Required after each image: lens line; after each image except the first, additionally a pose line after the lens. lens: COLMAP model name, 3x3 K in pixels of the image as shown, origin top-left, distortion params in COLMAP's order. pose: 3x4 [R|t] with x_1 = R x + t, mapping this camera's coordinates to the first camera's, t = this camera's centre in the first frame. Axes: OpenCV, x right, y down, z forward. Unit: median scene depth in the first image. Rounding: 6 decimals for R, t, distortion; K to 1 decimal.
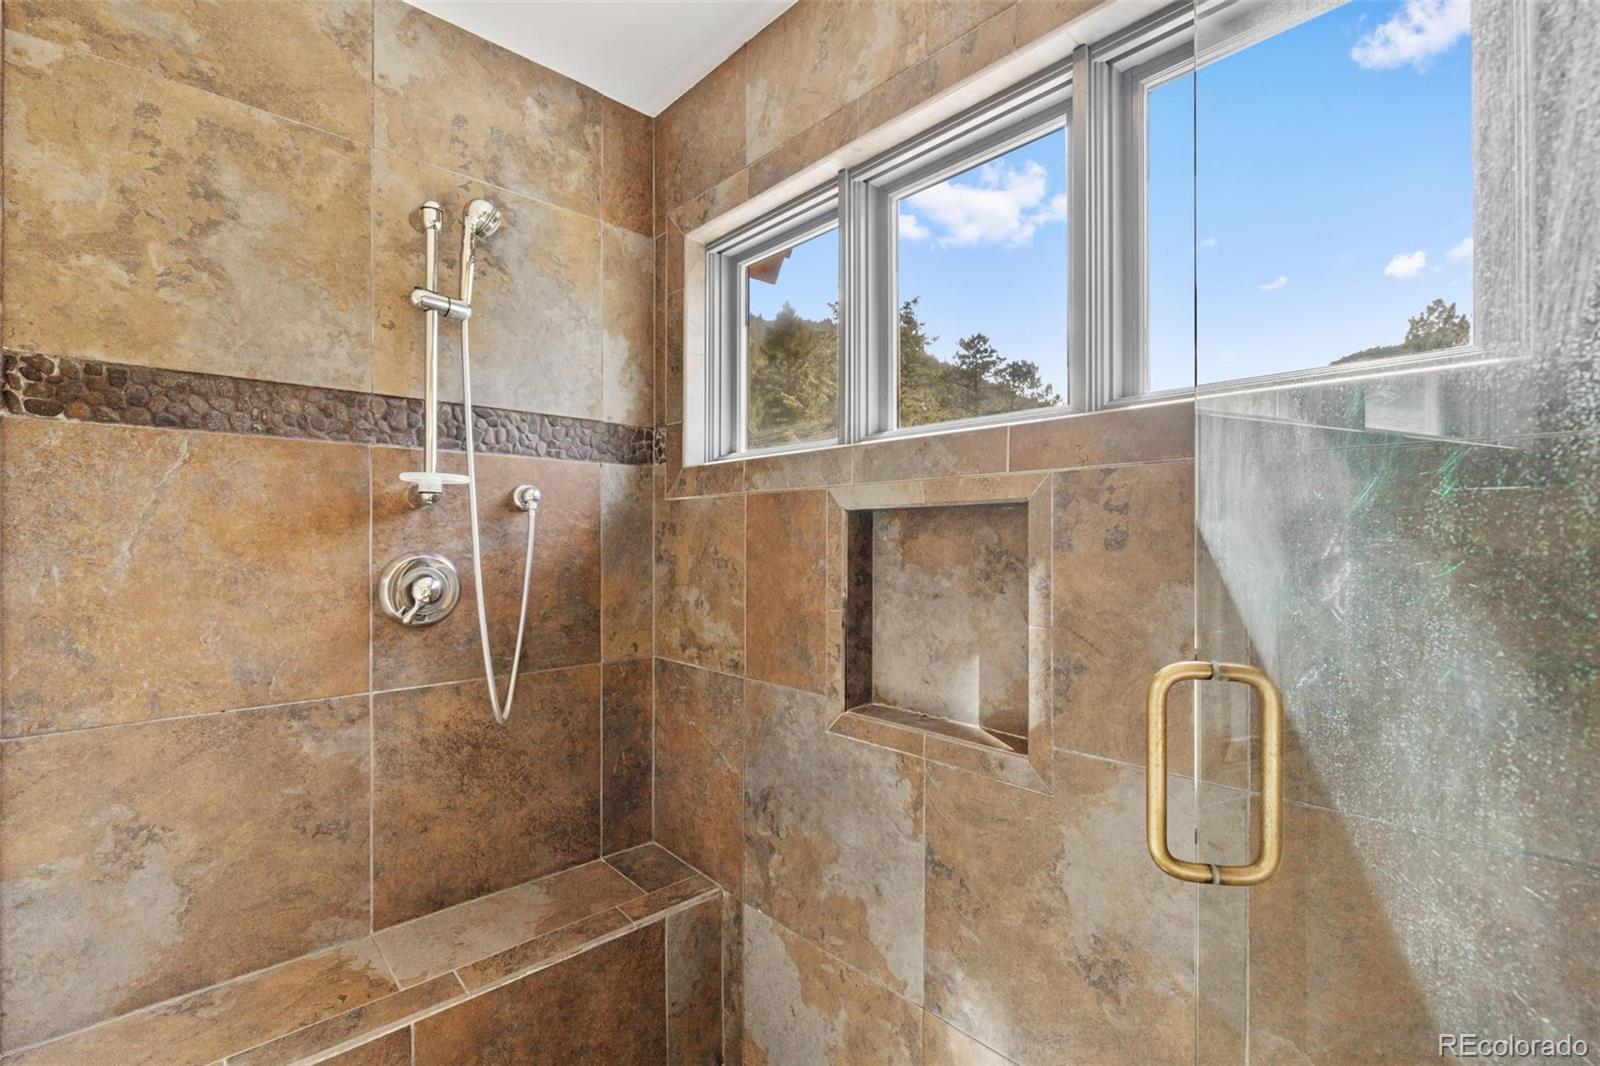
lens RADIAL K [[715.2, 0, 800.4], [0, 715.2, 545.8], [0, 0, 1]] dist [-0.003503, -0.000930]
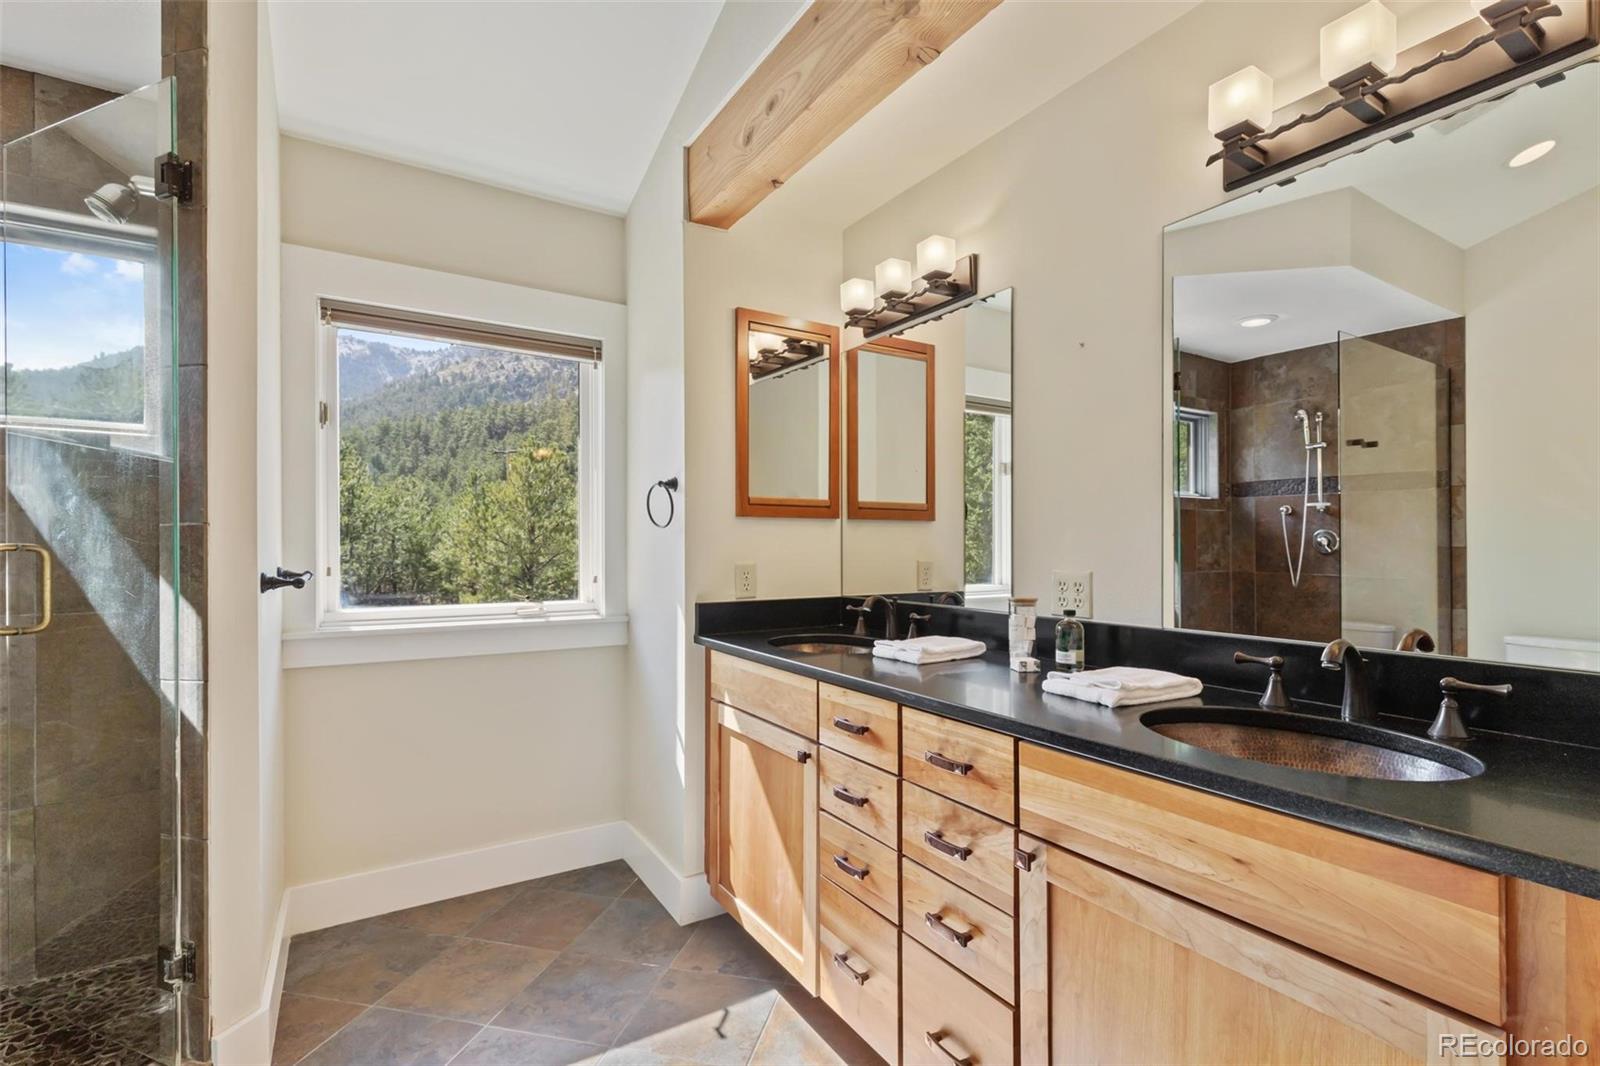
lens RADIAL K [[715.2, 0, 815.2], [0, 715.2, 539.5], [0, 0, 1]] dist [-0.003503, -0.000930]
pose [[0.175323, 0.009725, 0.984463, -0.634806], [0.006209, 0.999920, -0.010984, 0.093440], [-0.984491, 0.008038, 0.175249, -1.000847]]
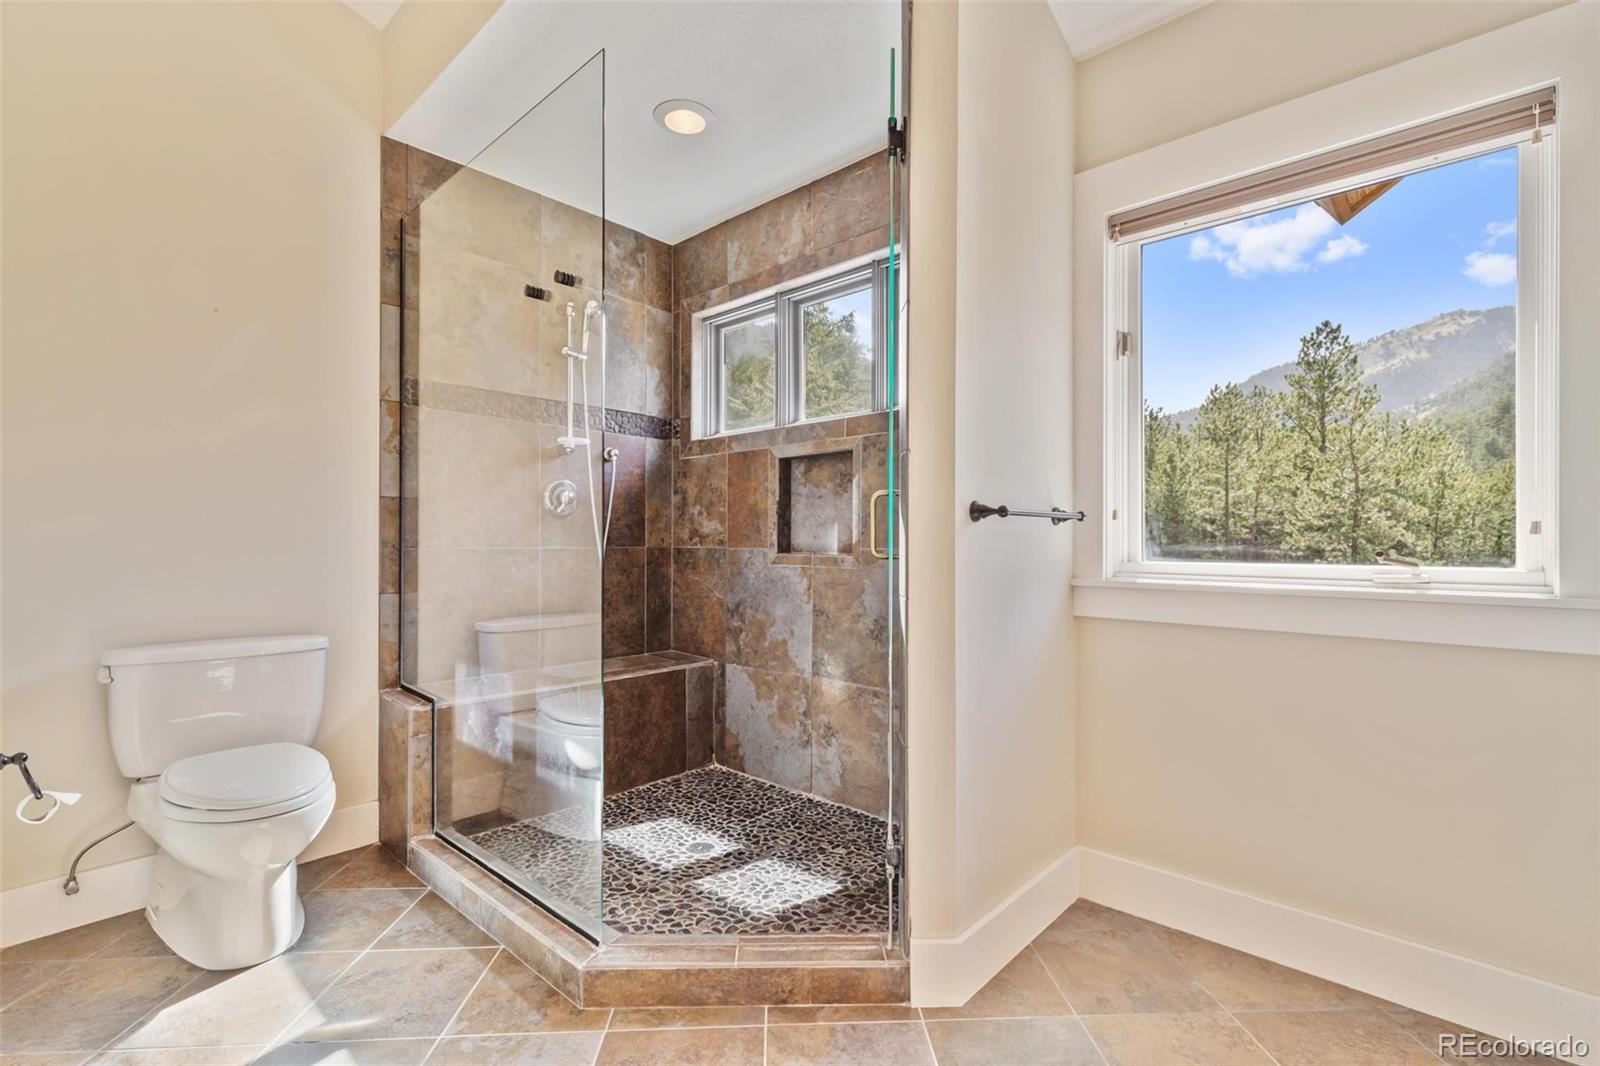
lens RADIAL K [[715.2, 0, 802.3], [0, 715.2, 541.3], [0, 0, 1]] dist [-0.003503, -0.000930]
pose [[0.996739, 0.001920, 0.080666, -0.032365], [-0.001140, 0.999952, -0.009721, 0.202470], [-0.080681, 0.009598, 0.996694, -1.032349]]
